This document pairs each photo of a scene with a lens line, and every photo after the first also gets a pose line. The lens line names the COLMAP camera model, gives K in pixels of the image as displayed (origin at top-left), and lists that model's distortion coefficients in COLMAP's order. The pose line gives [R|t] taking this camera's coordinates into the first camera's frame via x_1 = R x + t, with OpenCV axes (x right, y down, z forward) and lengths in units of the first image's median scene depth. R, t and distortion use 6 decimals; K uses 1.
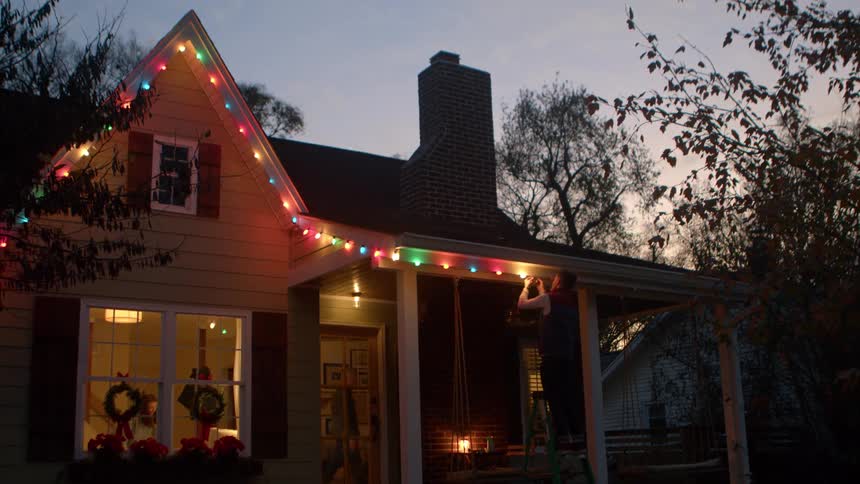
lens RADIAL K [[994.9, 0, 386.8], [0, 994.9, 240.9], [0, 0, 1]] dist [-0.053518, 0.001497]
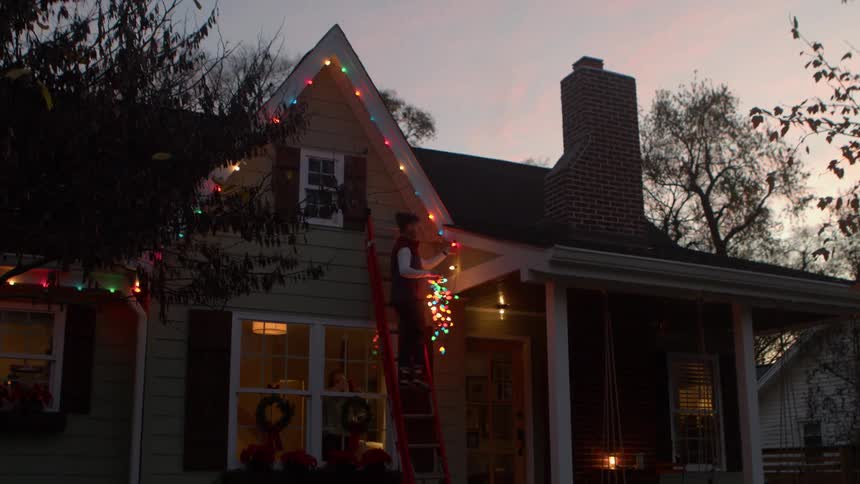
lens RADIAL K [[992.2, 0, 430.5], [0, 992.2, 245.6], [0, 0, 1]] dist [-0.160512, 0.429347]
pose [[0.993084, -0.006384, -0.117236, 0.015647], [0.005036, 0.999918, -0.011792, 0.004845], [0.117301, 0.011120, 0.993034, 0.021196]]
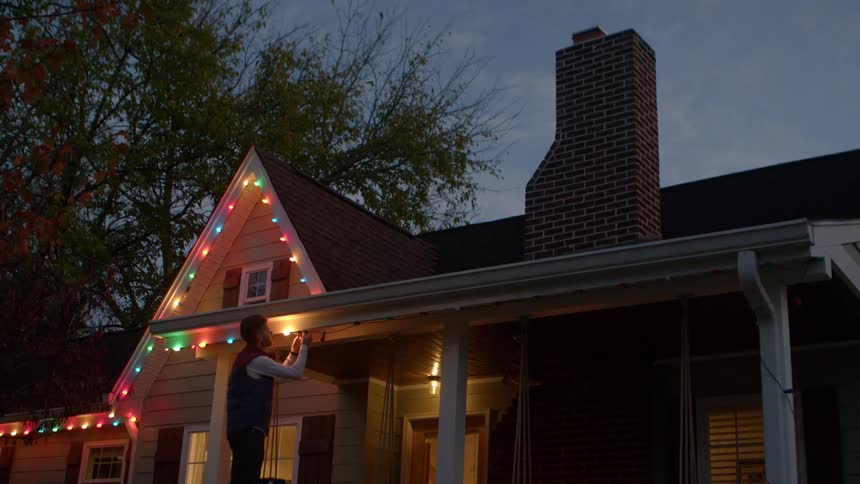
lens RADIAL K [[992.2, 0, 430.5], [0, 992.2, 245.6], [0, 0, 1]] dist [-0.160512, 0.429347]
pose [[0.395240, -0.259700, -0.881102, 0.789224], [0.172806, 0.963098, -0.206351, 0.126984], [0.902177, -0.070702, 0.425532, 0.699706]]
